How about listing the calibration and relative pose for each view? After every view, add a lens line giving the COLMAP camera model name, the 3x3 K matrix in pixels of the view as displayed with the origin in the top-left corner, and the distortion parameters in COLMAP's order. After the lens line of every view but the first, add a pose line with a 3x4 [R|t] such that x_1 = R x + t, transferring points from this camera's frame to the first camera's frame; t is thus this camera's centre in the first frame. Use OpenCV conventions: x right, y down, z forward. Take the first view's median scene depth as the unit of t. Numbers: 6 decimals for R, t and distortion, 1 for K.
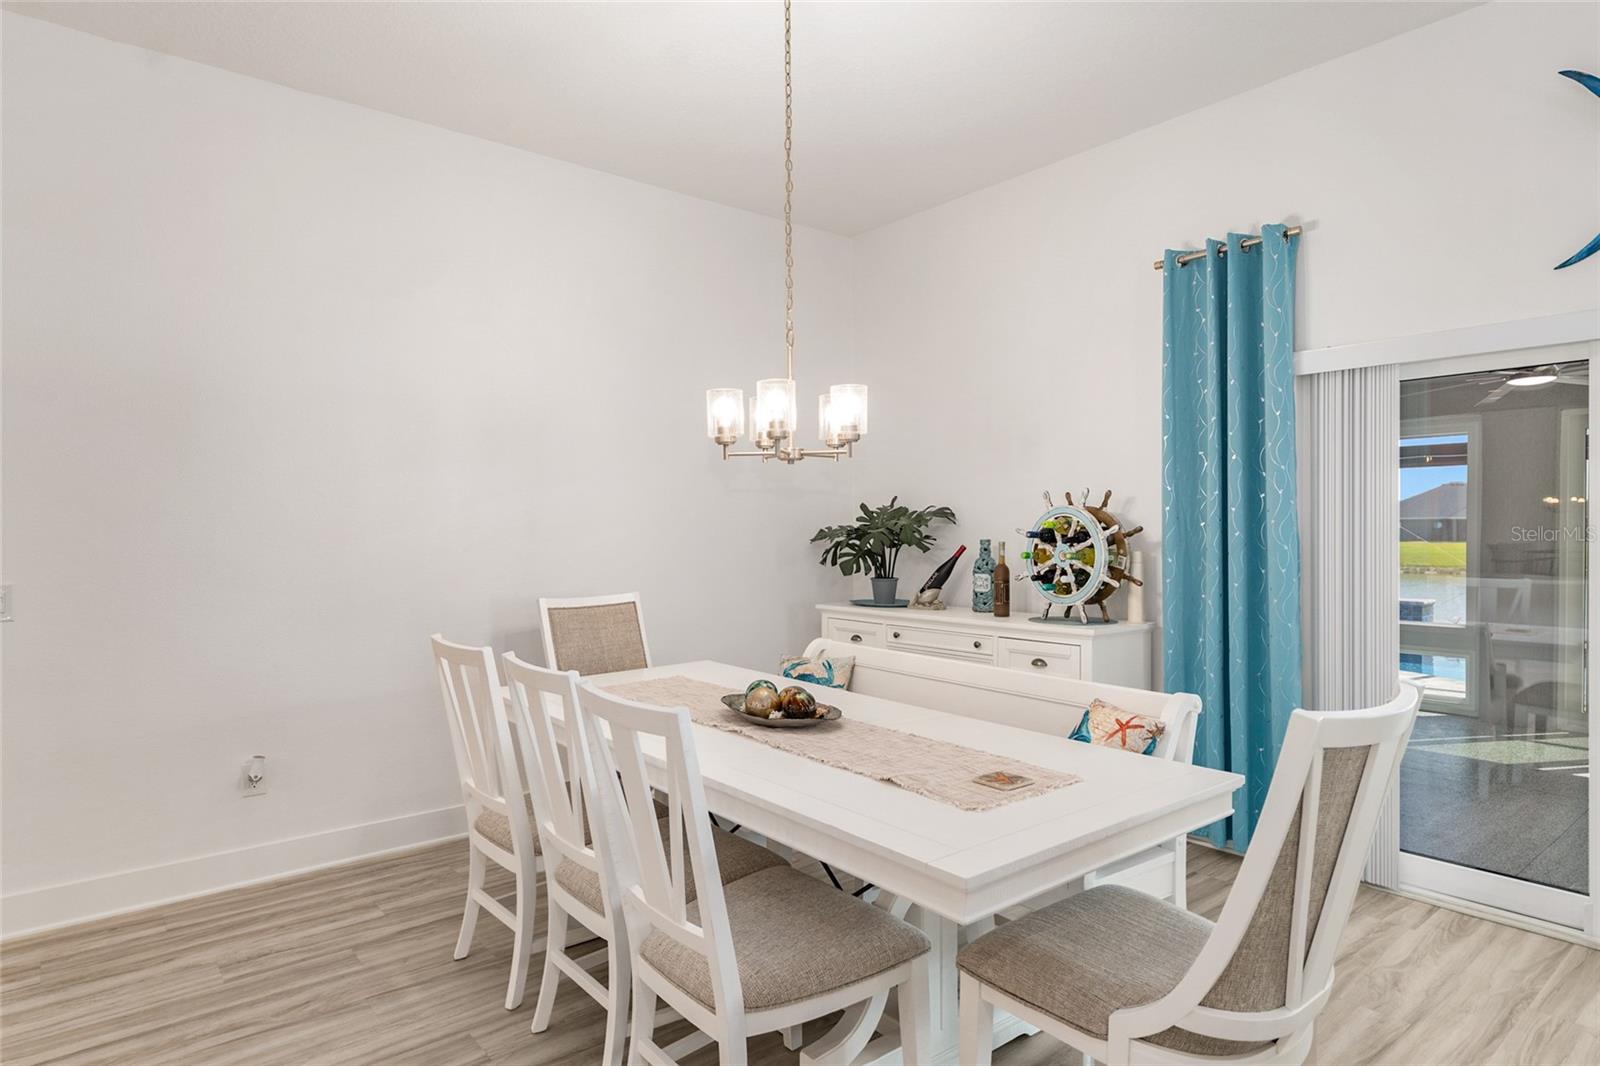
lens RADIAL K [[891.6, 0, 795.6], [0, 891.6, 532.5], [0, 0, 1]] dist [0.001494, -0.001455]
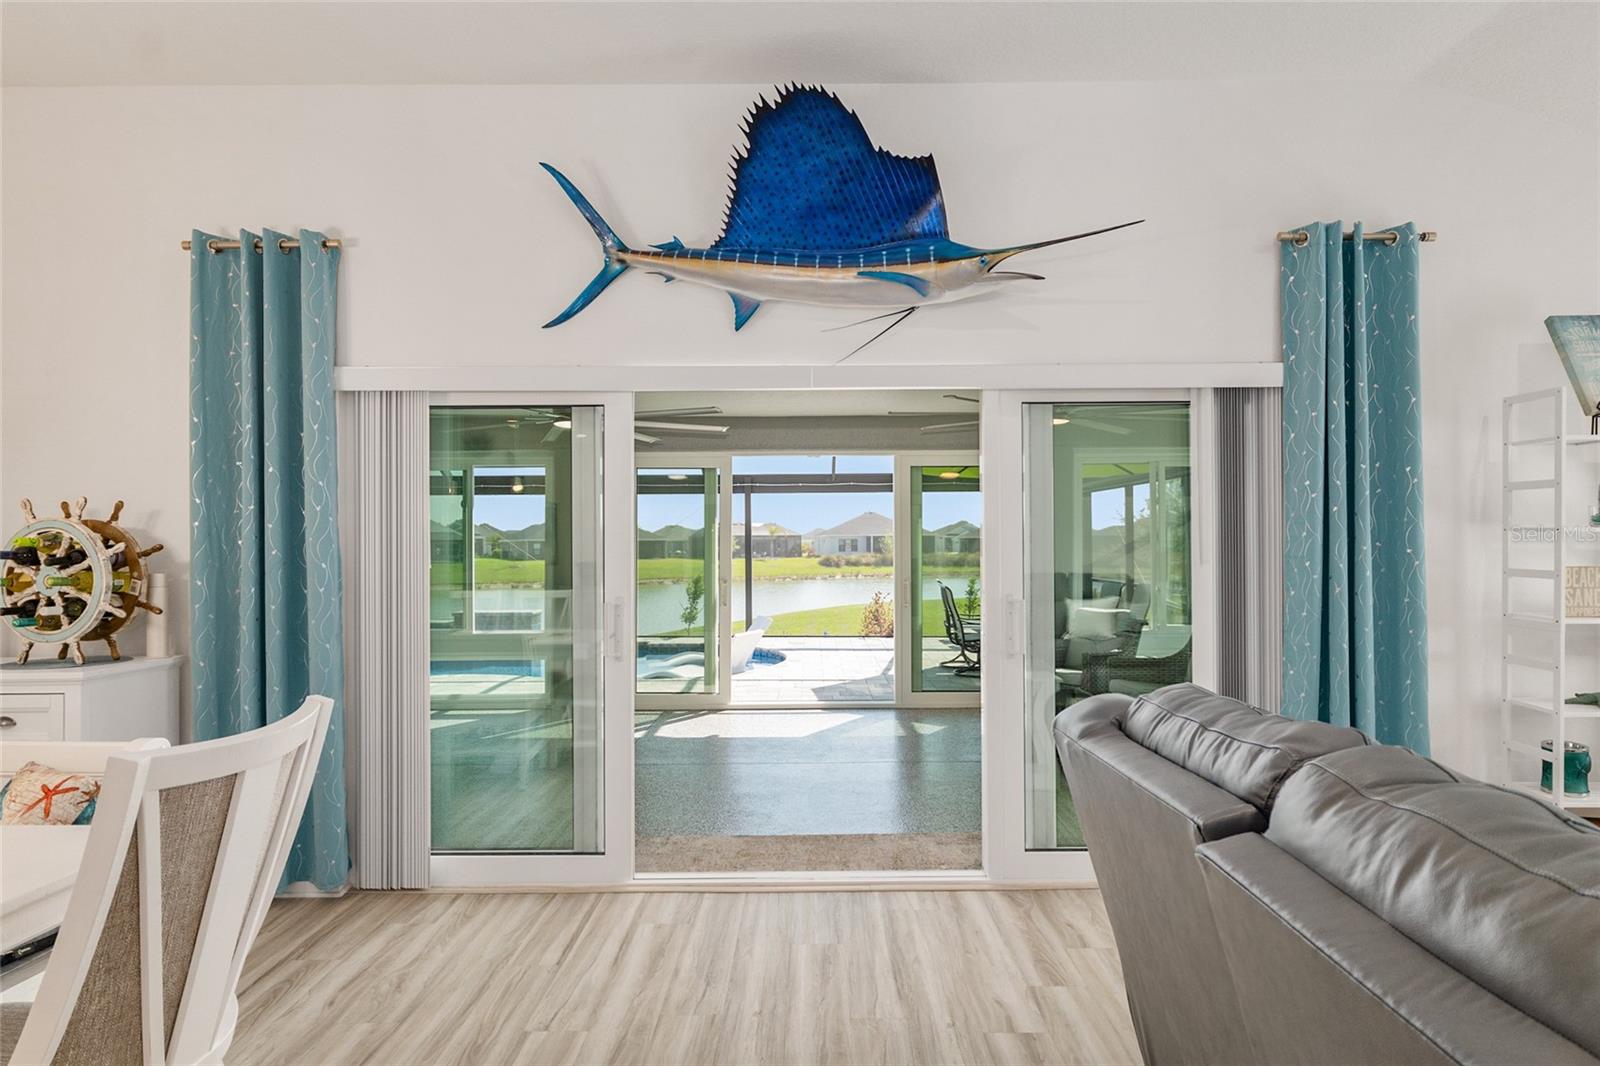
lens RADIAL K [[891.6, 0, 811.4], [0, 891.6, 540.9], [0, 0, 1]] dist [0.001494, -0.001455]
pose [[0.639175, 0.005276, 0.769043, 0.129814], [0.006147, 0.999909, -0.011969, 0.003999], [-0.769036, 0.012378, 0.639085, -0.024990]]
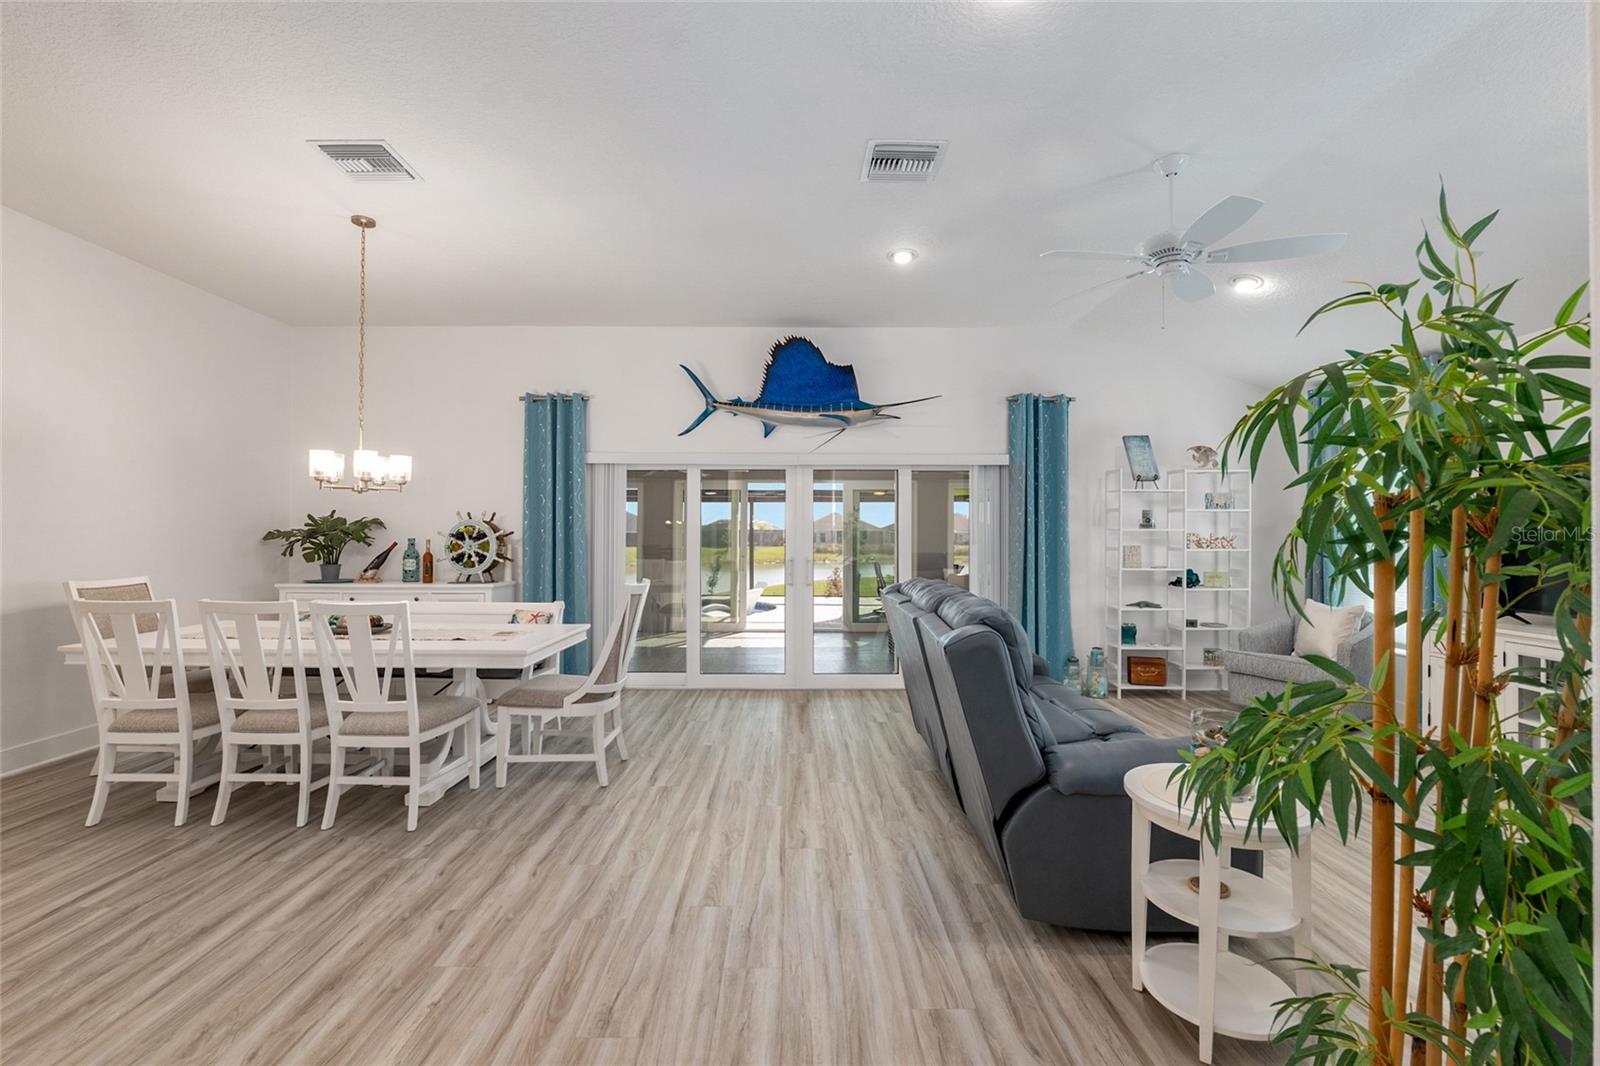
lens RADIAL K [[704.9, 0, 806.4], [0, 704.9, 537.4], [0, 0, 1]] dist [0.000272, -0.001946]
pose [[0.620106, 0.006441, 0.784492, -0.426146], [-0.001539, 0.999974, -0.006994, 0.016276], [-0.784517, 0.003129, 0.620100, -0.461350]]
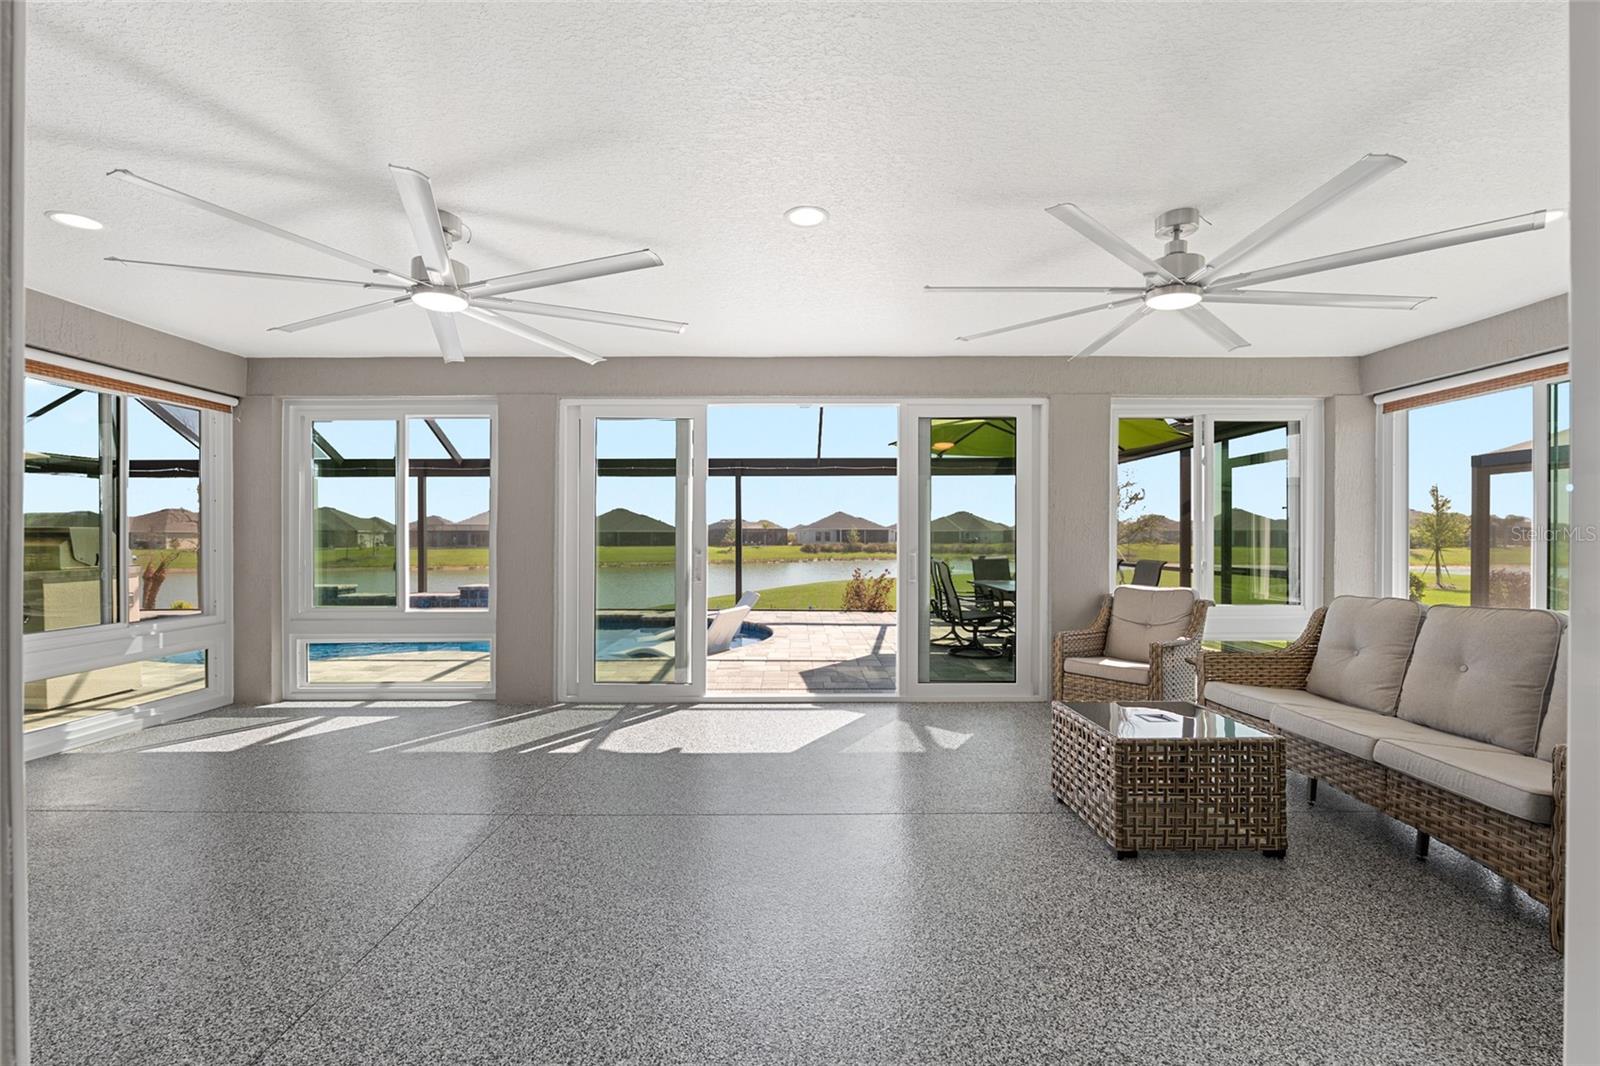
lens RADIAL K [[657.1, 0, 809.8], [0, 657.1, 535.6], [0, 0, 1]] dist [-0.009655, -0.000053]
pose [[0.621384, 0.006943, 0.783476, 0.746909], [0.001508, 0.999948, -0.010057, 0.055633], [-0.783505, 0.007431, 0.621341, 0.505163]]
